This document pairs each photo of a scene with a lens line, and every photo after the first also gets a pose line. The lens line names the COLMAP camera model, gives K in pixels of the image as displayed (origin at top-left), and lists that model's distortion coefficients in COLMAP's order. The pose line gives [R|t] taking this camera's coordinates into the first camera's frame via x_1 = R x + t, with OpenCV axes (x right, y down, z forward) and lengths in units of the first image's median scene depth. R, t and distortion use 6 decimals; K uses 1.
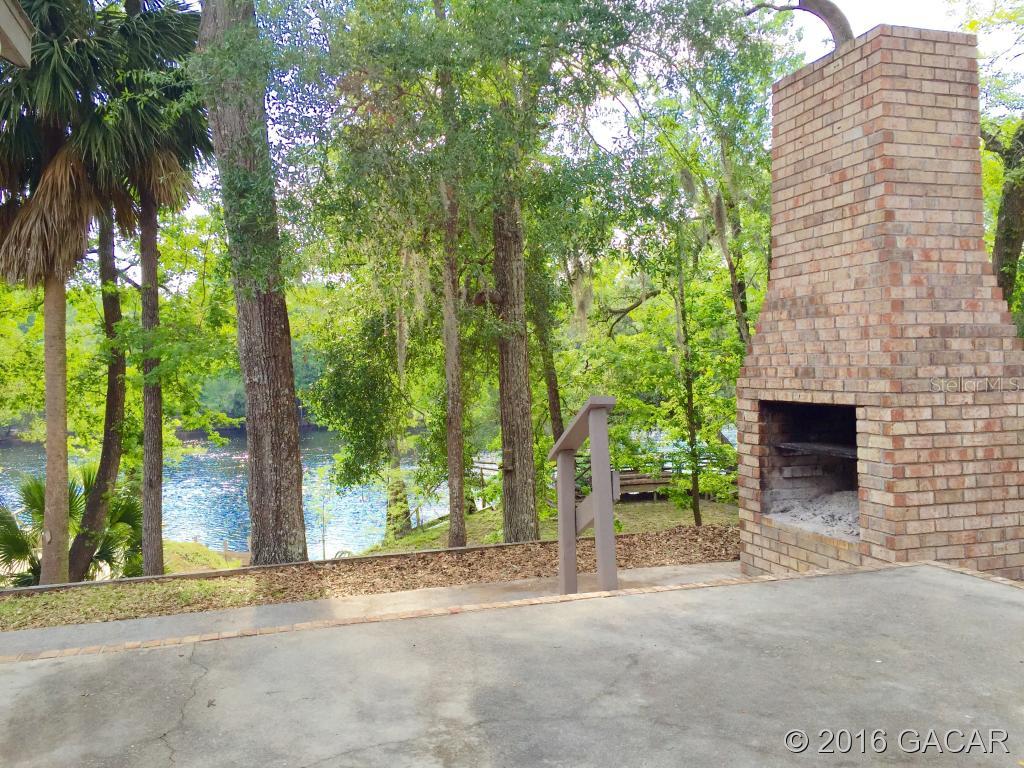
lens RADIAL K [[869.0, 0, 511.9], [0, 869.0, 385.8], [0, 0, 1]] dist [0.063459, -0.066478]
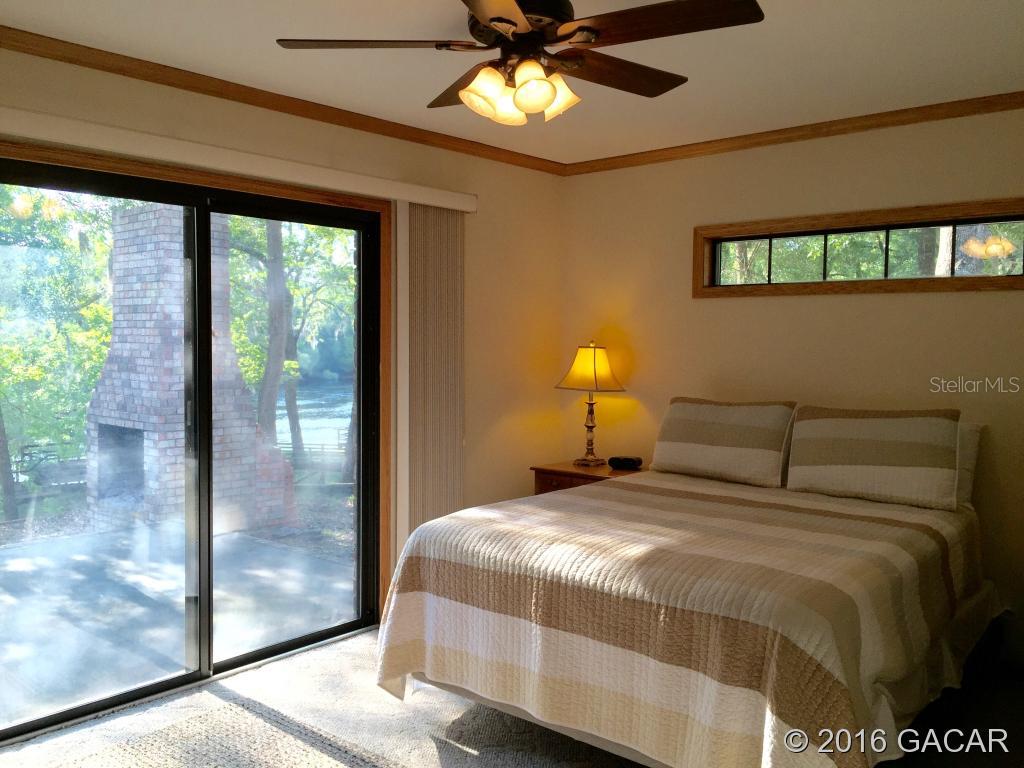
lens RADIAL K [[869.0, 0, 511.4], [0, 869.0, 374.0], [0, 0, 1]] dist [0.063459, -0.066478]
pose [[0.850144, 0.006236, 0.526514, 0.103067], [-0.013021, 0.999873, 0.009183, -0.105385], [-0.526389, -0.014662, 0.850117, -0.765784]]
